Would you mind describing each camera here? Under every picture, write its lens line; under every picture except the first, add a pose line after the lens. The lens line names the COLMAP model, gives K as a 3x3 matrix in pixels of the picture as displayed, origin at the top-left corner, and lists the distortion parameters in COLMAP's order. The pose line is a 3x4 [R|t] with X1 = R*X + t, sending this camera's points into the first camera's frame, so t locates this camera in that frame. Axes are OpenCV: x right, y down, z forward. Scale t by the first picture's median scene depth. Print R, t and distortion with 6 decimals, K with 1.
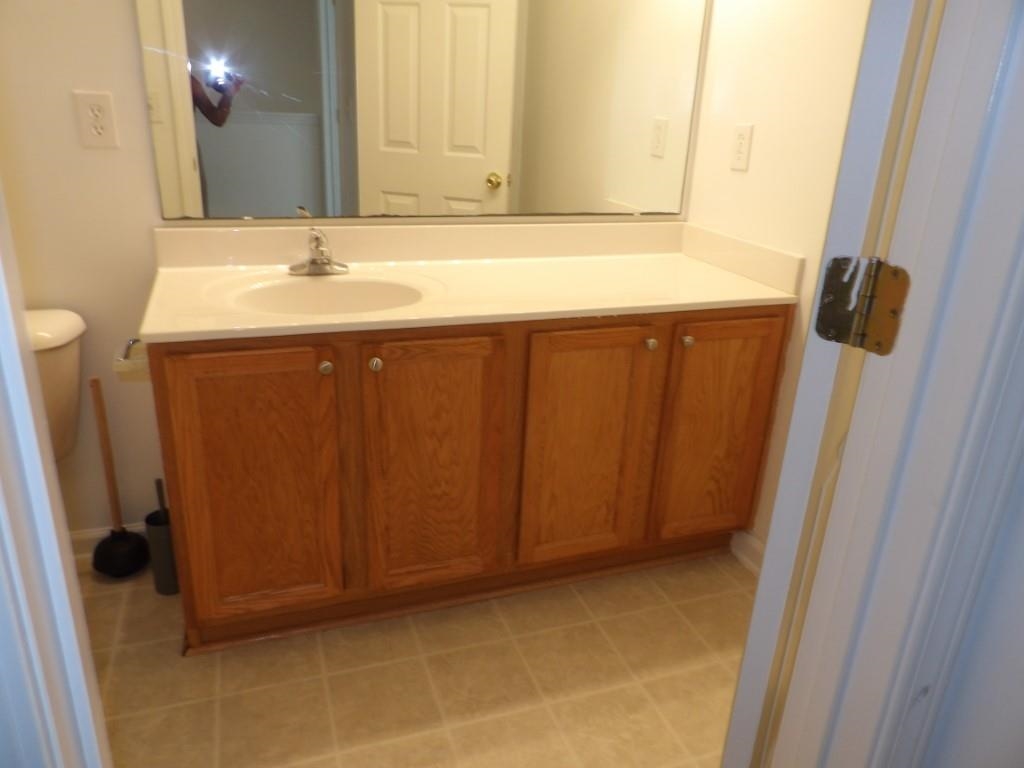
lens RADIAL K [[728.6, 0, 509.2], [0, 728.6, 385.5], [0, 0, 1]] dist [-0.032916, 0.042222]
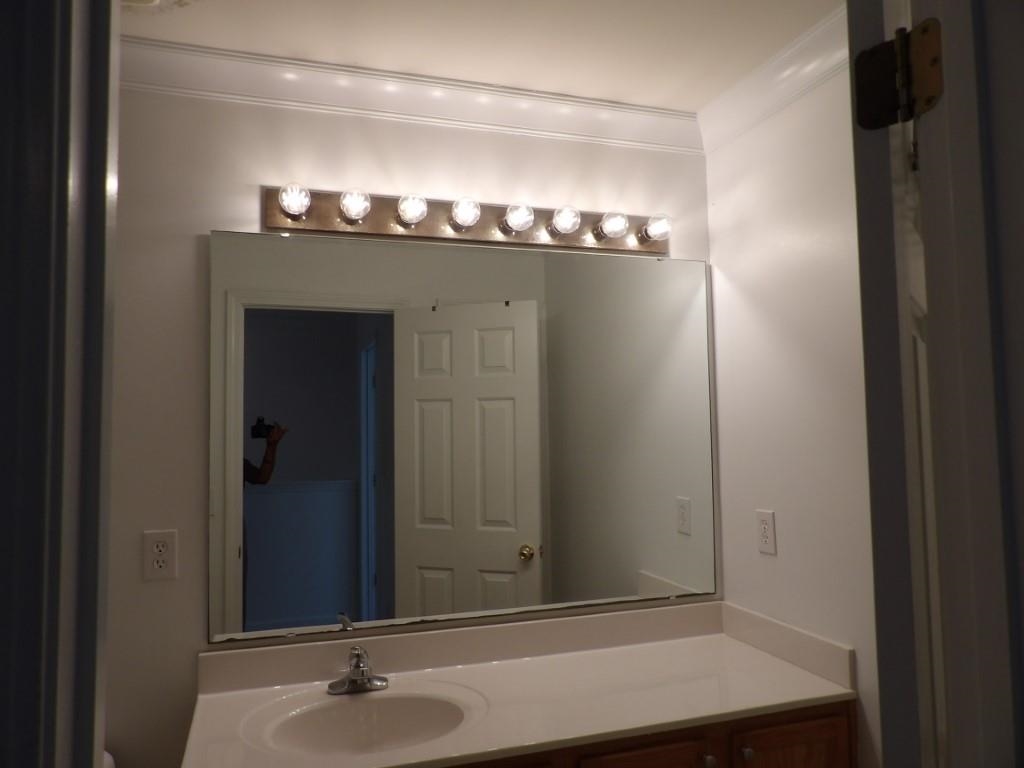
lens RADIAL K [[732.4, 0, 505.4], [0, 732.4, 381.4], [0, 0, 1]] dist [-0.028556, 0.040432]
pose [[0.997678, -0.061100, -0.030102, -0.006750], [0.043634, 0.912678, -0.406343, -0.115486], [0.052301, 0.404085, 0.913225, -0.056970]]
